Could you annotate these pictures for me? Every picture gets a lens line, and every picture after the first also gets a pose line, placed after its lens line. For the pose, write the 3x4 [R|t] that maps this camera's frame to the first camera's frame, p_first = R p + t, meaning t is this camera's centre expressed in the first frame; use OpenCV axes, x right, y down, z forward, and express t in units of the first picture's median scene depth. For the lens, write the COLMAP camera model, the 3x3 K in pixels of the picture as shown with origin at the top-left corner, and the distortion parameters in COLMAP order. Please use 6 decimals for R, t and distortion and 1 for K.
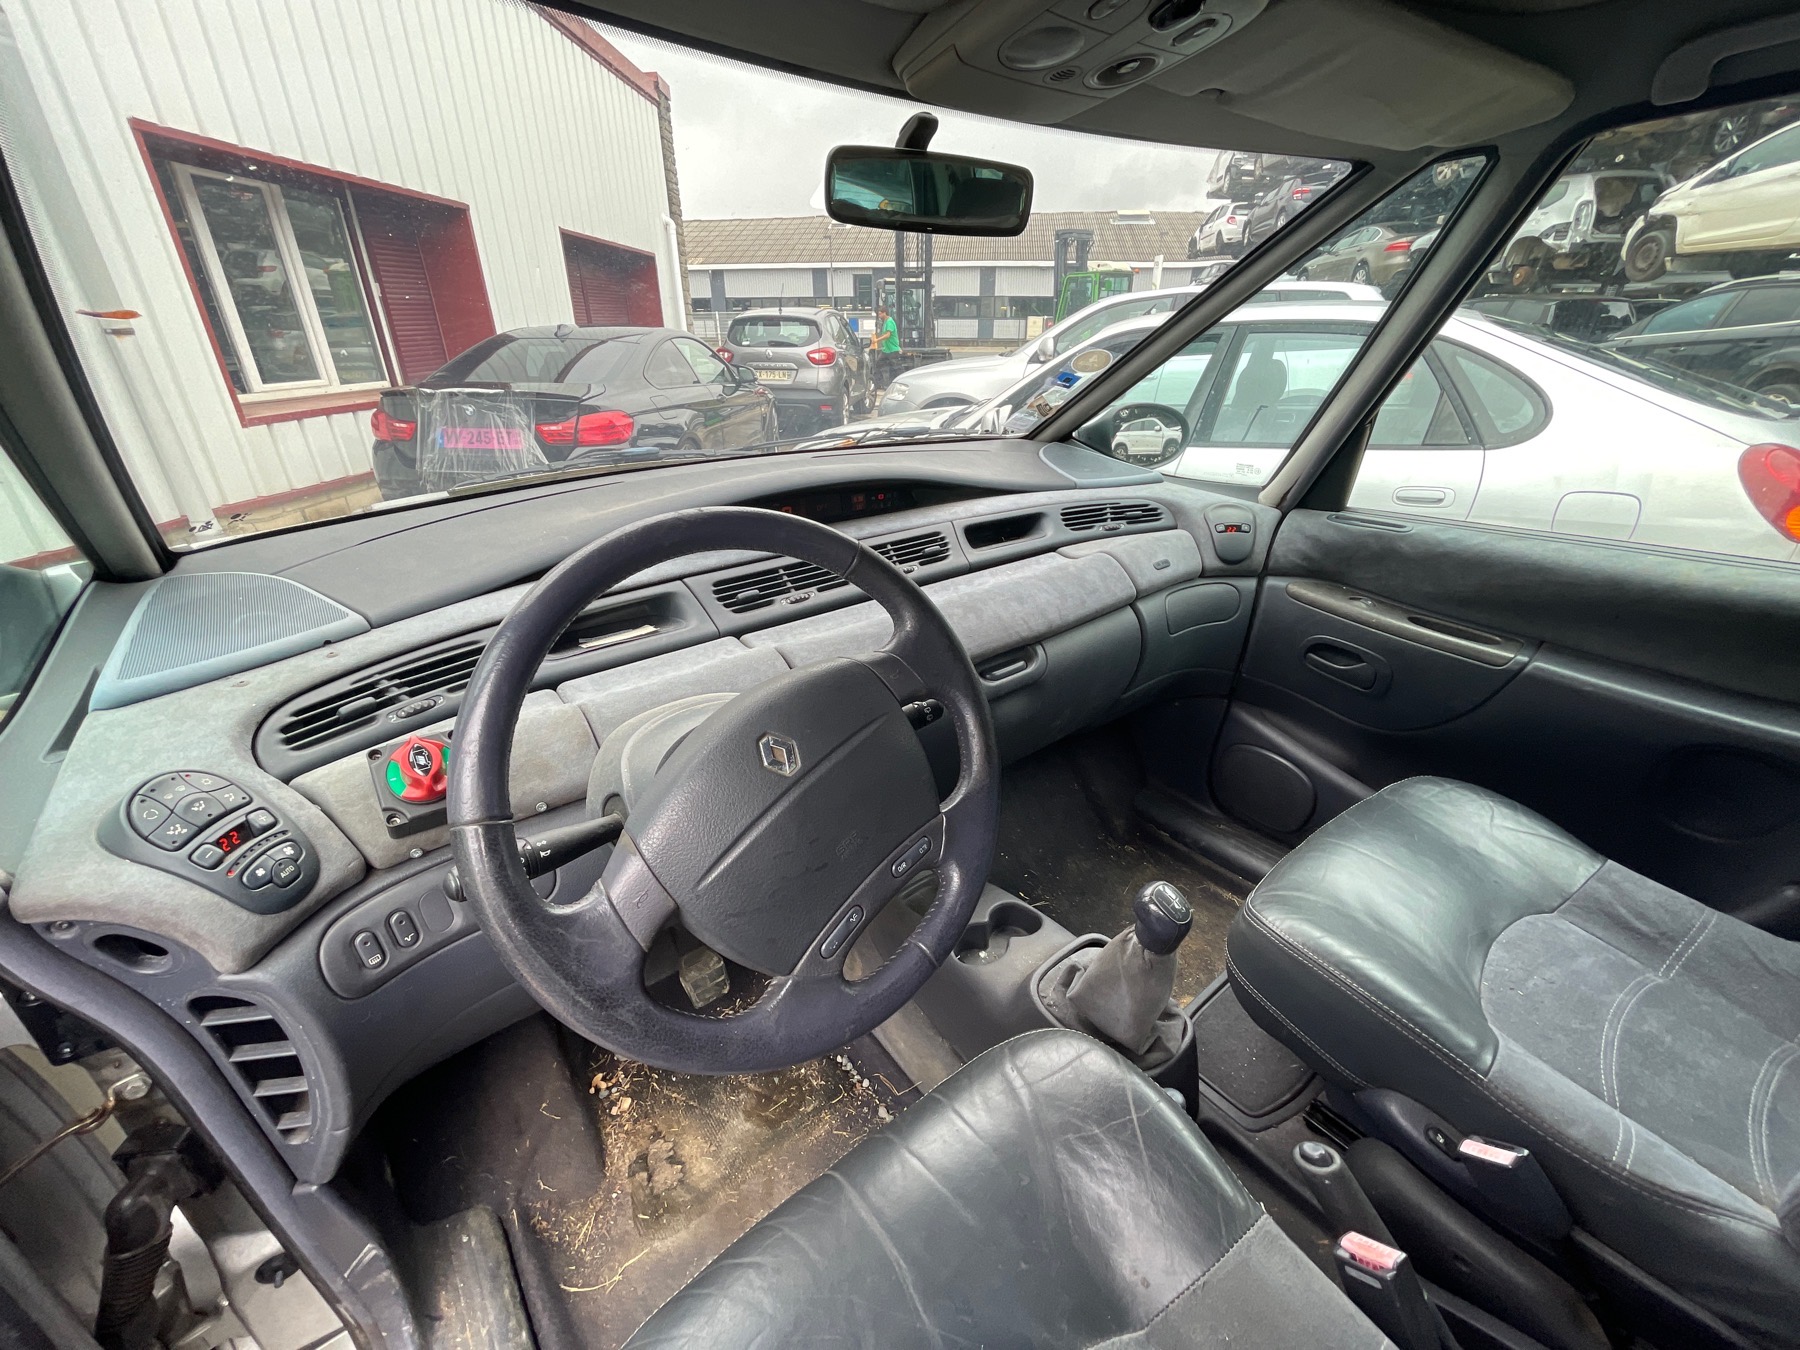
lens RADIAL K [[729.5, 0, 918.3], [0, 729.5, 665.7], [0, 0, 1]] dist [-0.000068, -0.000024]
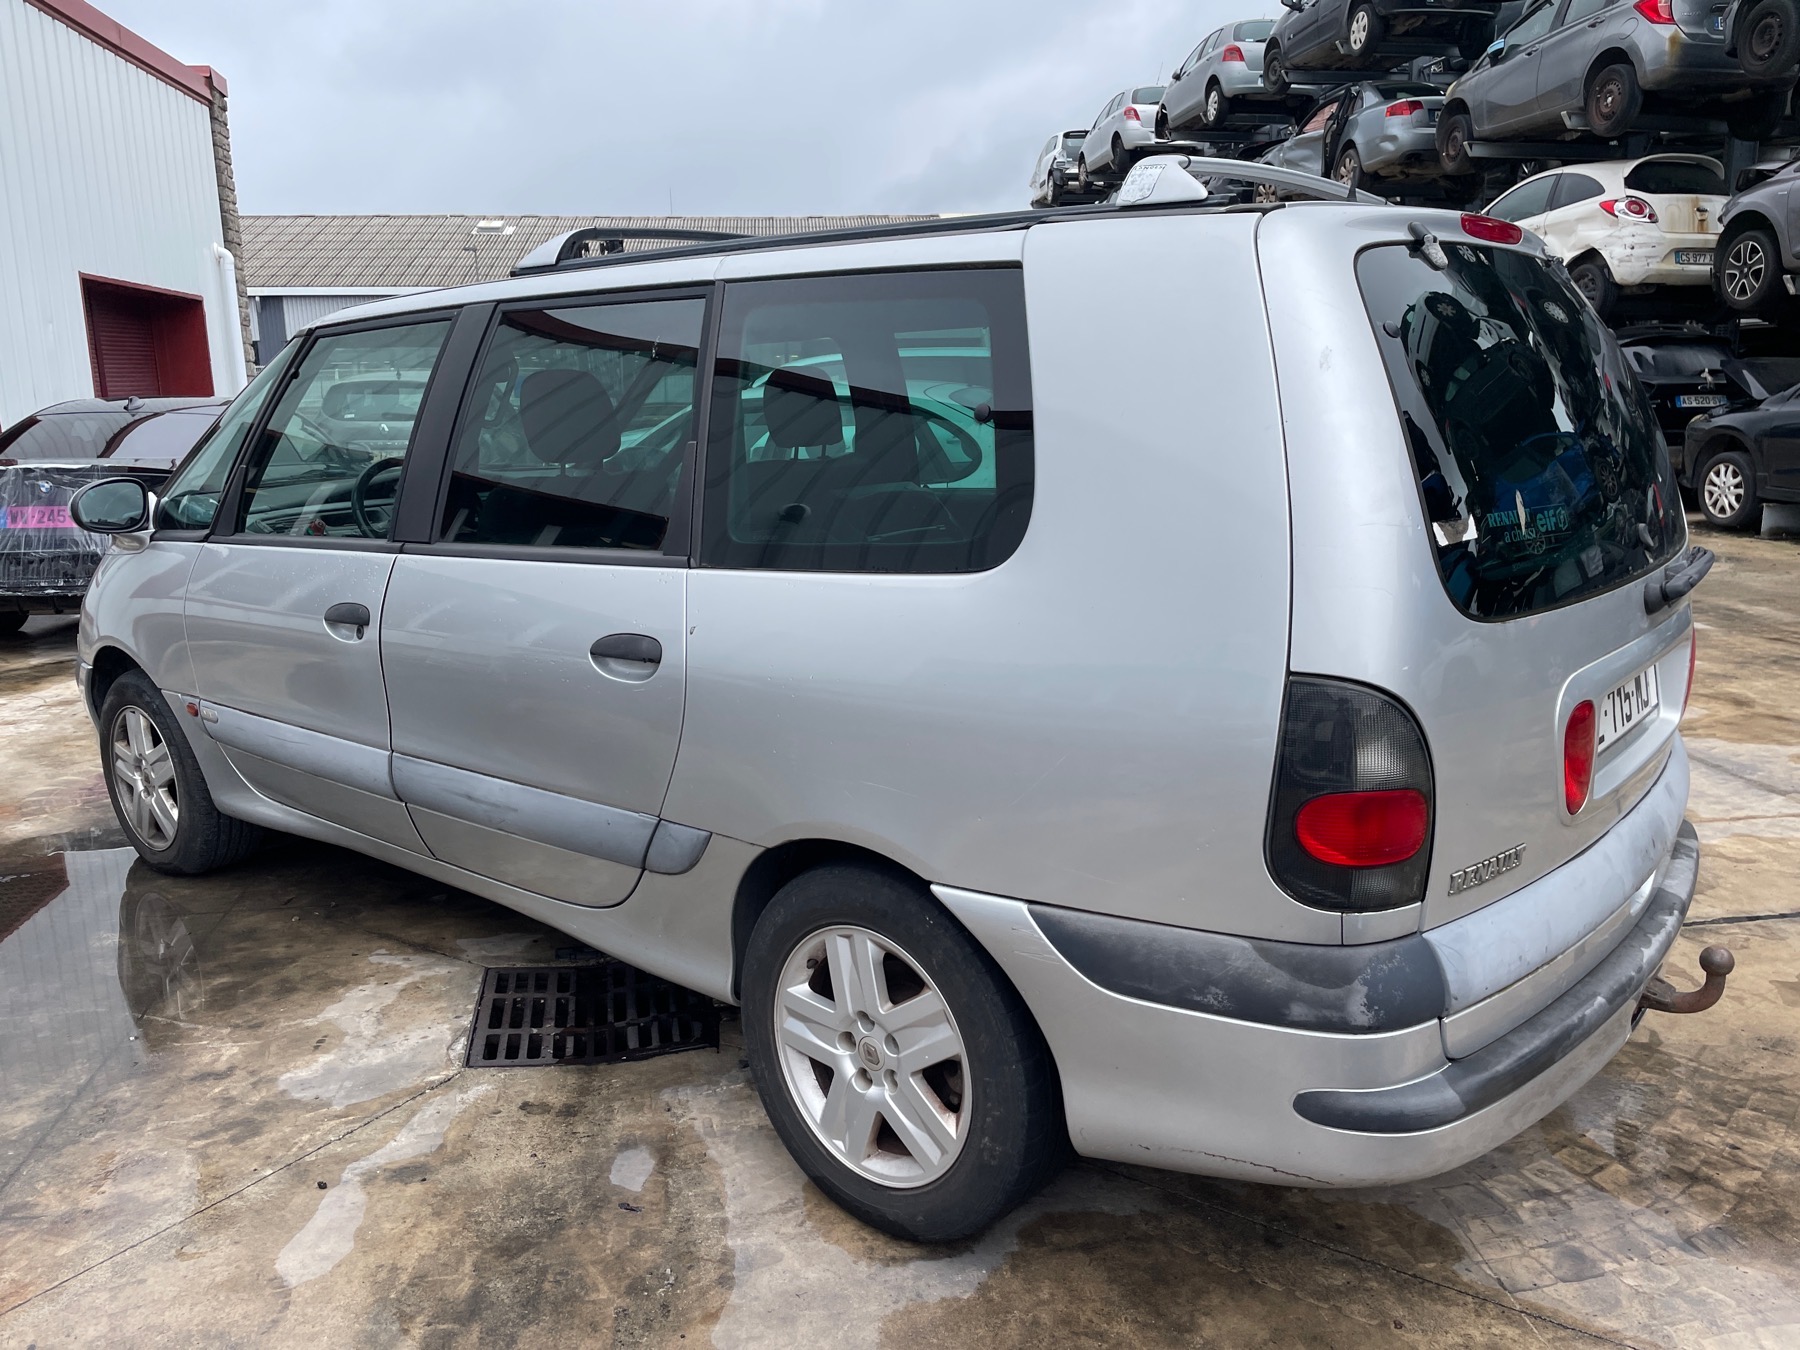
lens RADIAL K [[1390.5, 0, 901.2], [0, 1390.5, 653.2], [0, 0, 1]] dist [0.100416, -0.136440]
pose [[0.984661, -0.047560, 0.167874, 0.051856], [0.086279, 0.968990, -0.231547, 0.132493], [-0.151656, 0.242479, 0.958230, -0.304117]]
